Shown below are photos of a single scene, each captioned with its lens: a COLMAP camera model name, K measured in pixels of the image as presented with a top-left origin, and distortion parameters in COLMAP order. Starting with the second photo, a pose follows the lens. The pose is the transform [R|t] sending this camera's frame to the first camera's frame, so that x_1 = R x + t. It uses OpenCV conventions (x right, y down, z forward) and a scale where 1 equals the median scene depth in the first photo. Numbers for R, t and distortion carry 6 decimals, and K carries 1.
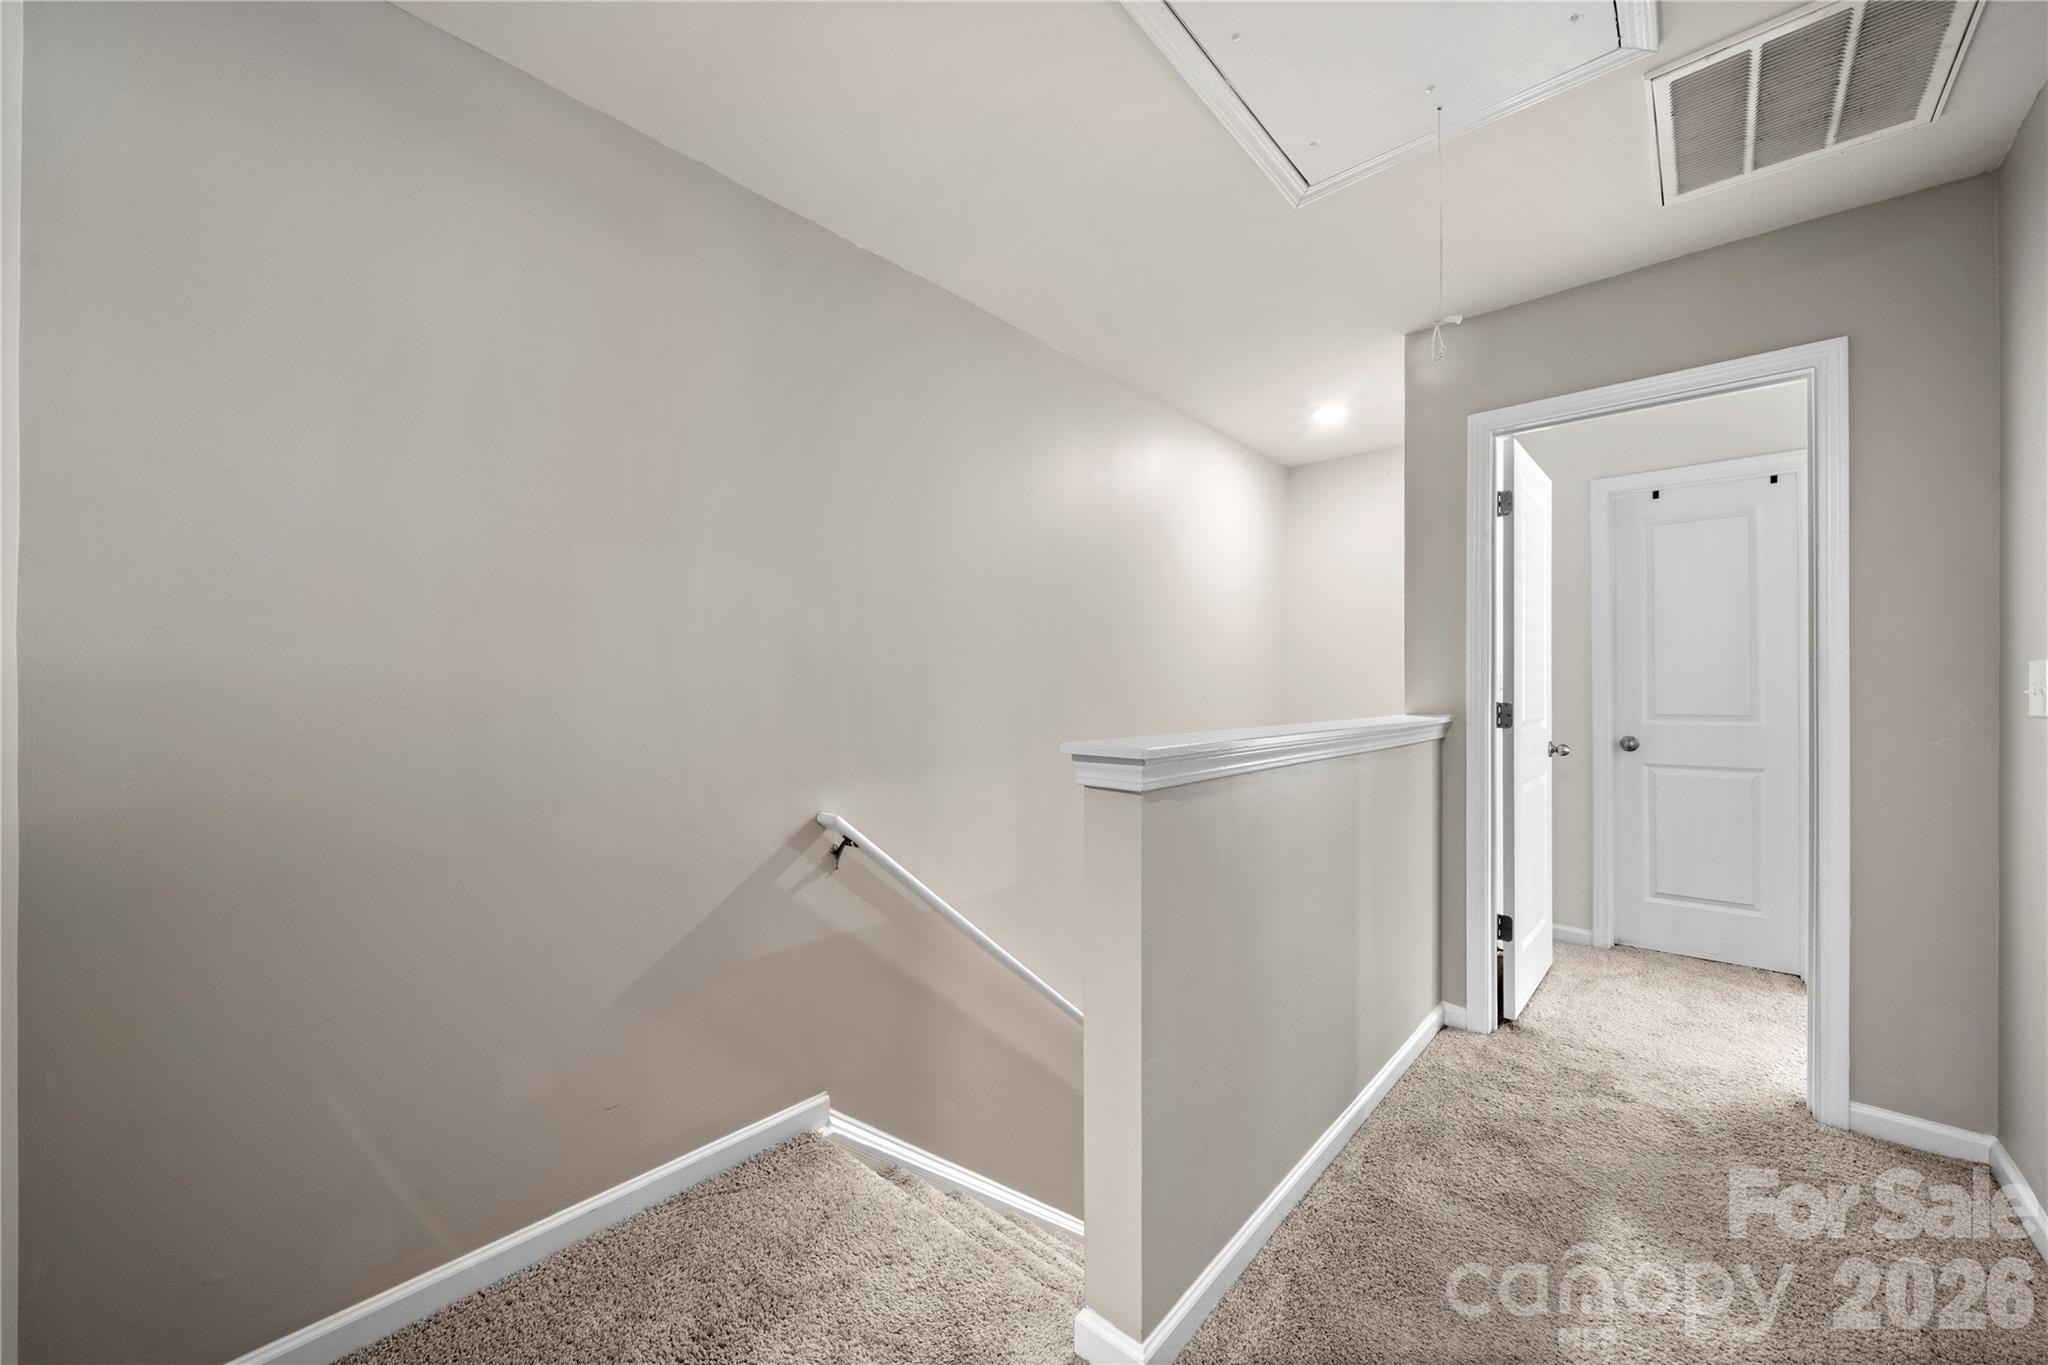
lens RADIAL K [[753.5, 0, 1024.0], [0, 753.5, 682.5], [0, 0, 1]] dist [-0.000408, 0.000197]
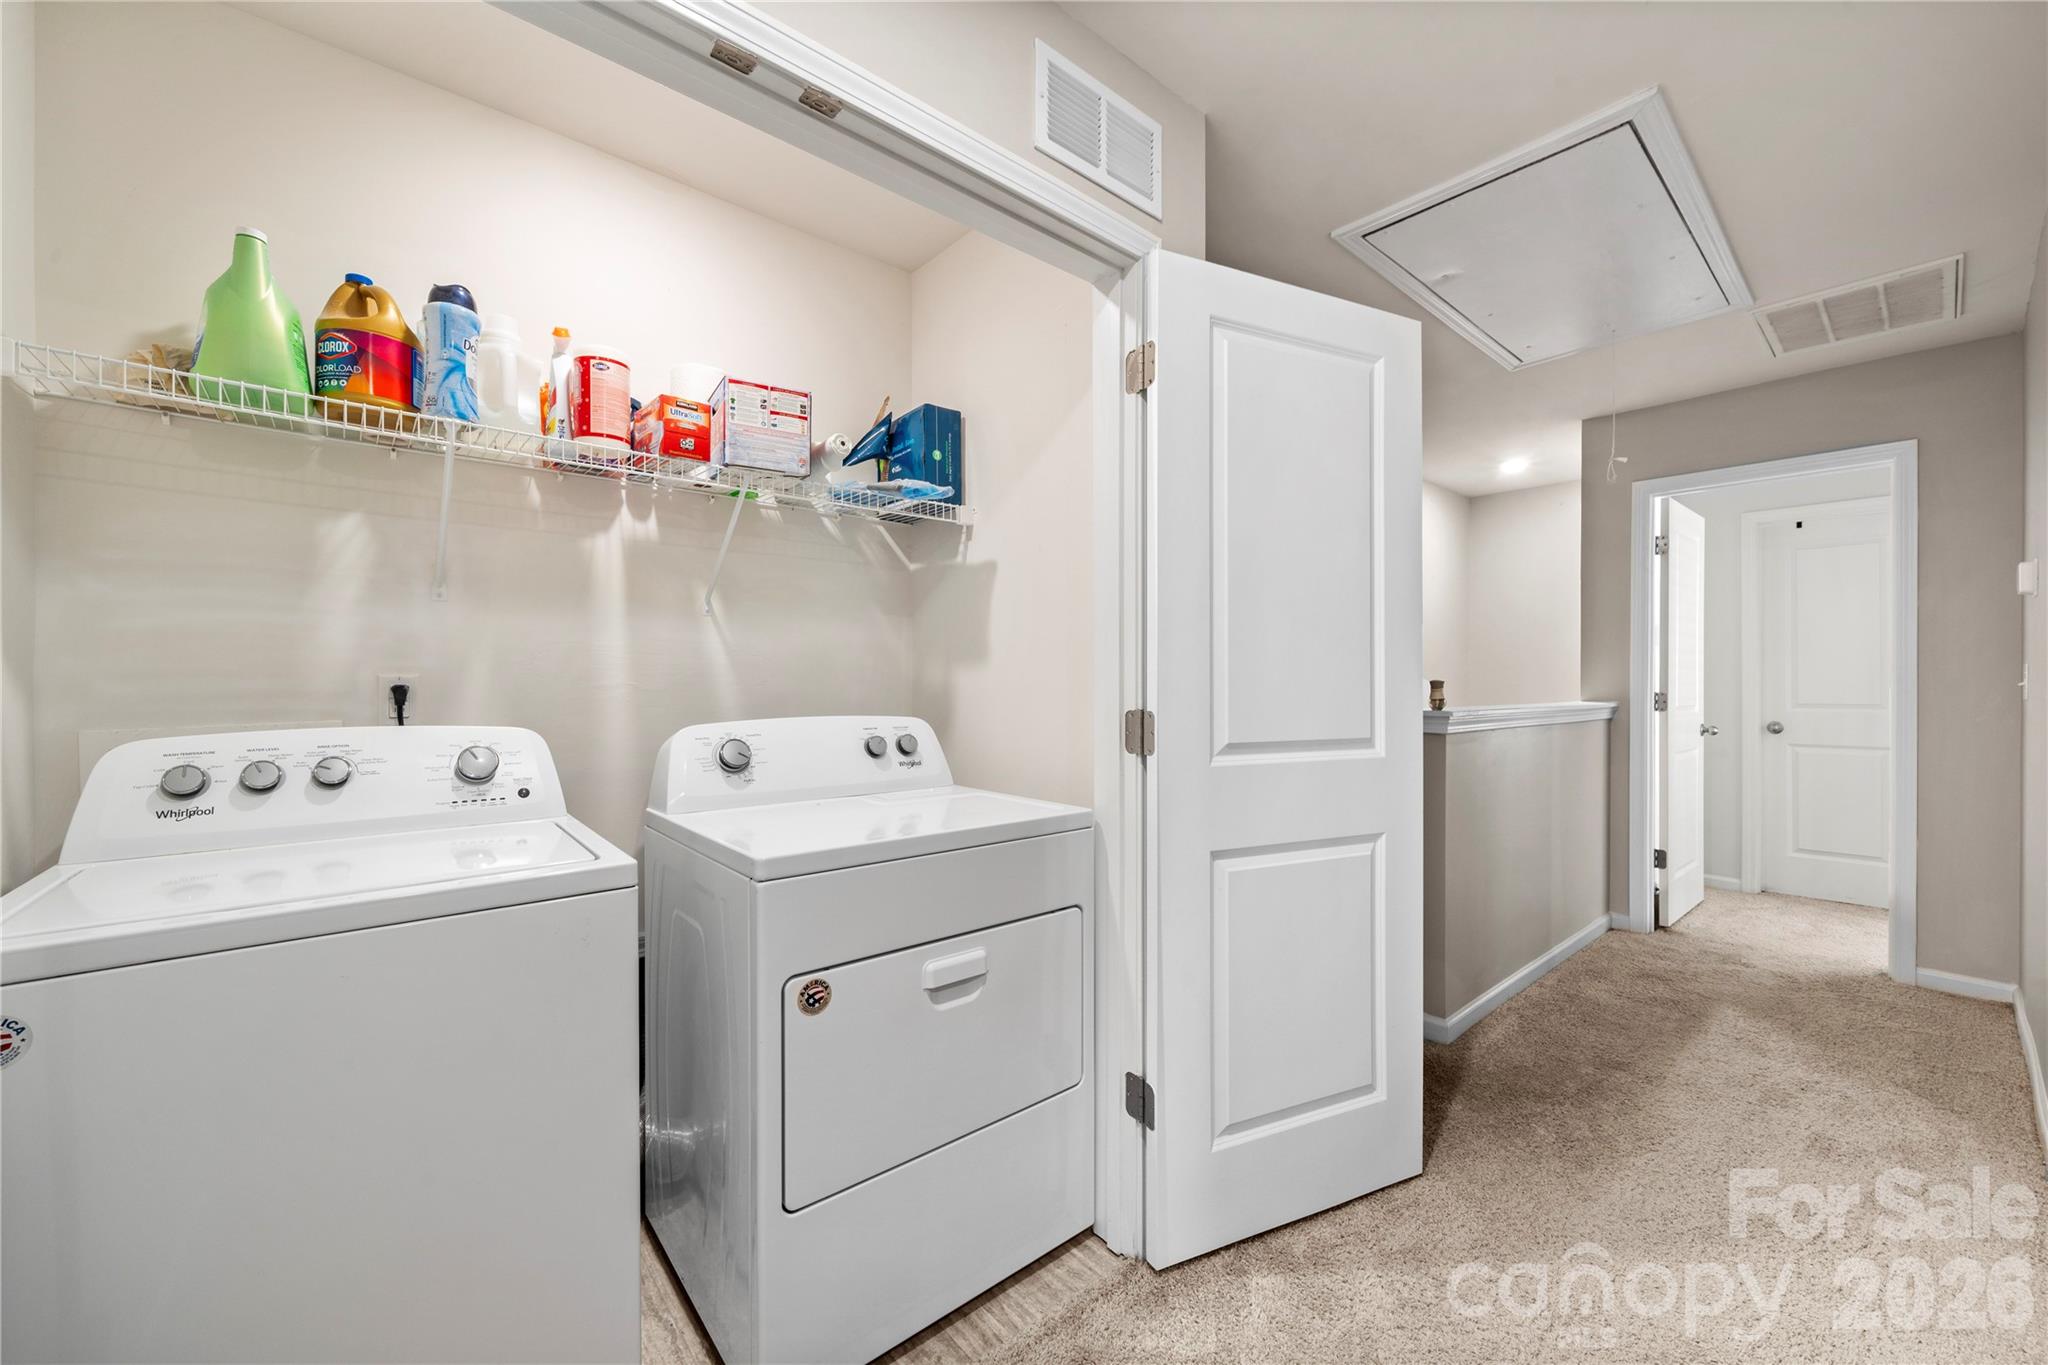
lens RADIAL K [[794.3, 0, 1022.8], [0, 794.3, 678.2], [0, 0, 1]] dist [0.000707, 0.000191]
pose [[0.992349, 0.002670, -0.123432, -0.326716], [-0.002379, 0.999994, 0.002504, 0.000881], [0.123438, -0.002191, 0.992350, -0.563678]]
